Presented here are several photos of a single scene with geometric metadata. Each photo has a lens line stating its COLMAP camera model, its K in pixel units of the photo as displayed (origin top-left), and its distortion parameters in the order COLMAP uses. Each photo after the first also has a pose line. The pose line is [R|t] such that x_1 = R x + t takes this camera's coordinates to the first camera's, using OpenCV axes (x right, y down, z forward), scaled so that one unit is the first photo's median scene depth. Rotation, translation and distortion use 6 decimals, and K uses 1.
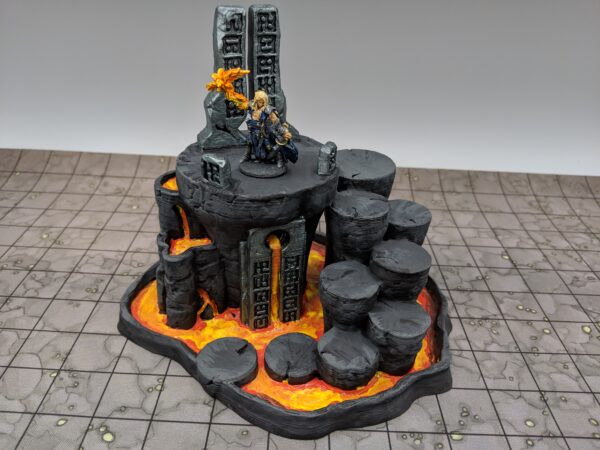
lens RADIAL K [[507.1, 0, 300.0], [0, 507.1, 225.0], [0, 0, 1]] dist [-0.006026, -0.022287]
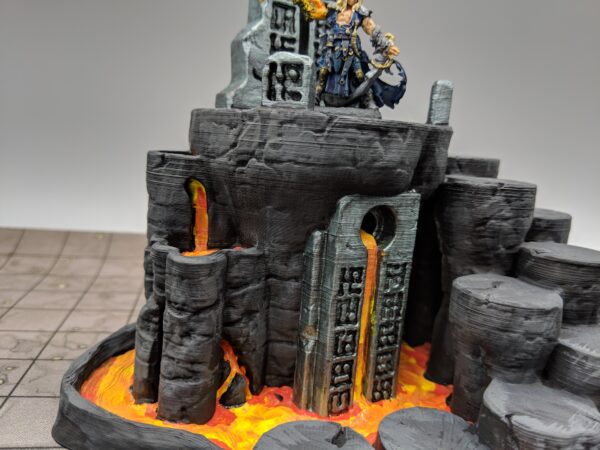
lens RADIAL K [[512.3, 0, 292.2], [0, 512.3, 225.1], [0, 0, 1]] dist [-0.005357, -0.078969]
pose [[0.980982, -0.001173, 0.194096, -0.237069], [0.069590, 0.935629, -0.346058, 0.206967], [-0.181195, 0.352984, 0.917916, 0.455505]]
